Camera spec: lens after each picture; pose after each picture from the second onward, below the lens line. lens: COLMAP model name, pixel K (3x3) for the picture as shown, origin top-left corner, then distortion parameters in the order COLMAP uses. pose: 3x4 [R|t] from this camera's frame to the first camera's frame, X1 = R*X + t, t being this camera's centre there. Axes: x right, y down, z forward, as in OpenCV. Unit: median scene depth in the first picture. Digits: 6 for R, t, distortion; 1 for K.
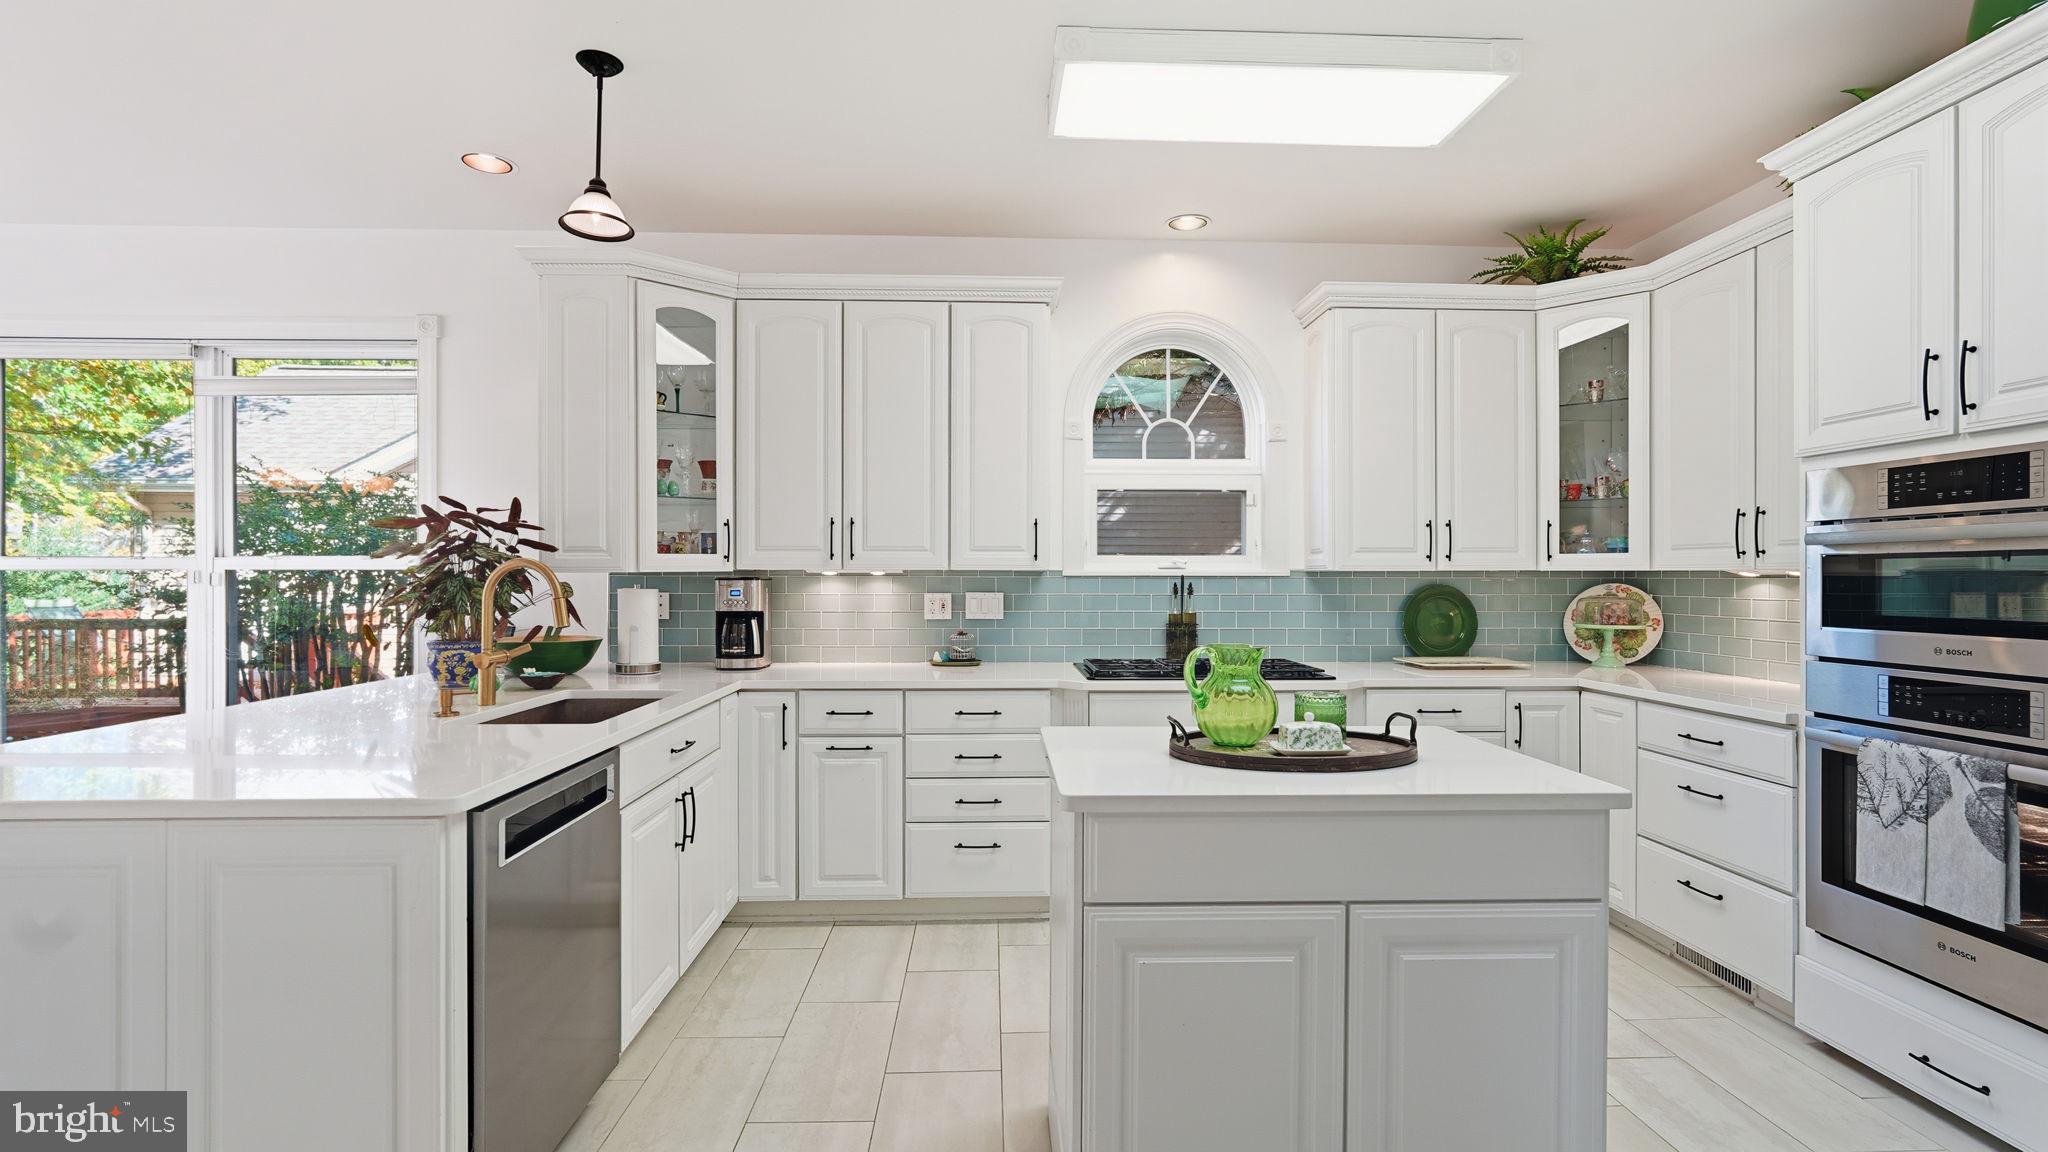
lens RADIAL K [[908.4, 0, 1024.0], [0, 908.4, 576.0], [0, 0, 1]] dist [0.003733, 0.000573]
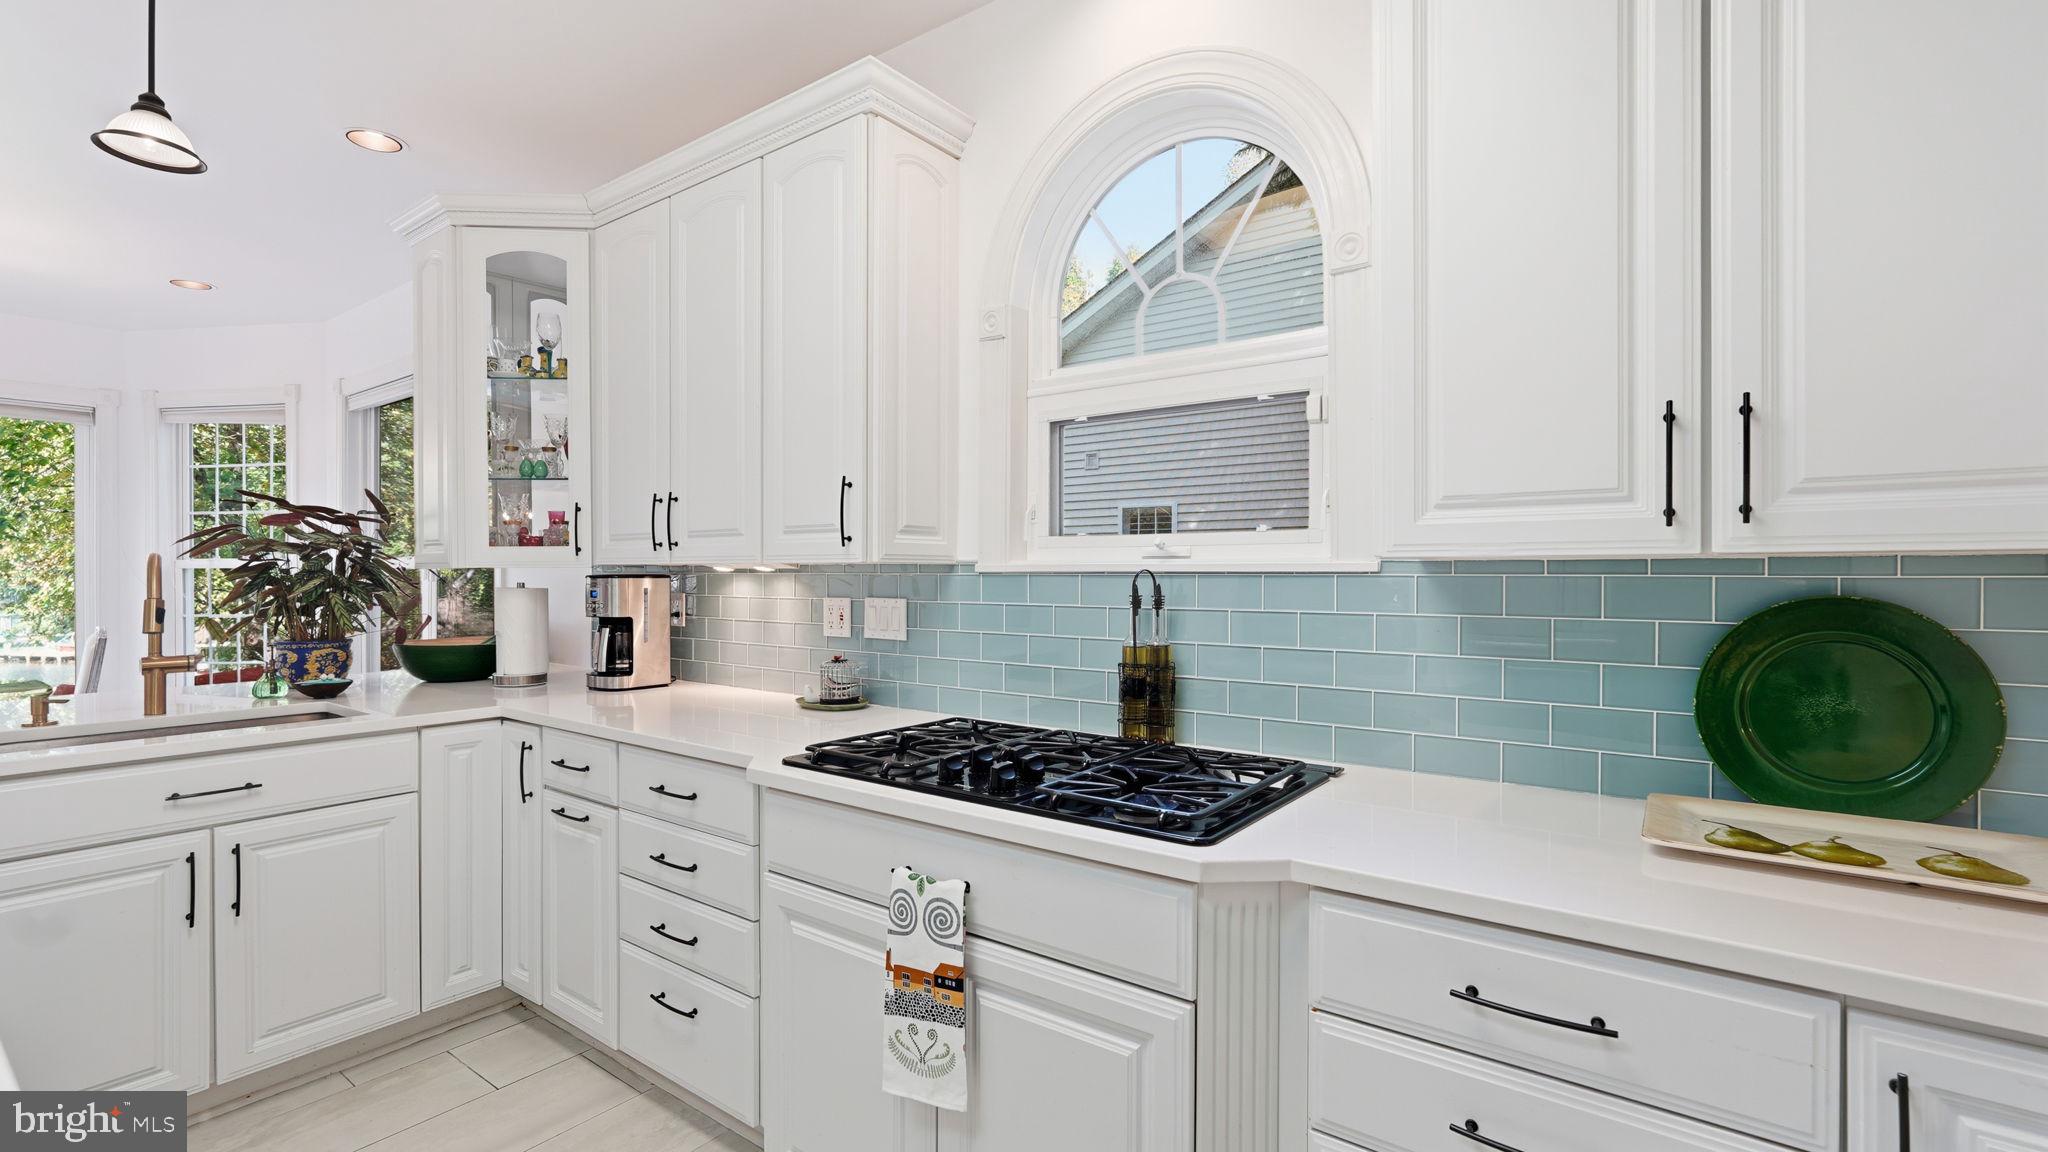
lens RADIAL K [[908.4, 0, 1024.0], [0, 908.4, 576.0], [0, 0, 1]] dist [0.003733, 0.000573]
pose [[0.776375, 0.000884, -0.630271, 0.443732], [0.000243, 0.999999, 0.001701, 0.001289], [0.630271, -0.001473, 0.776373, 0.560472]]
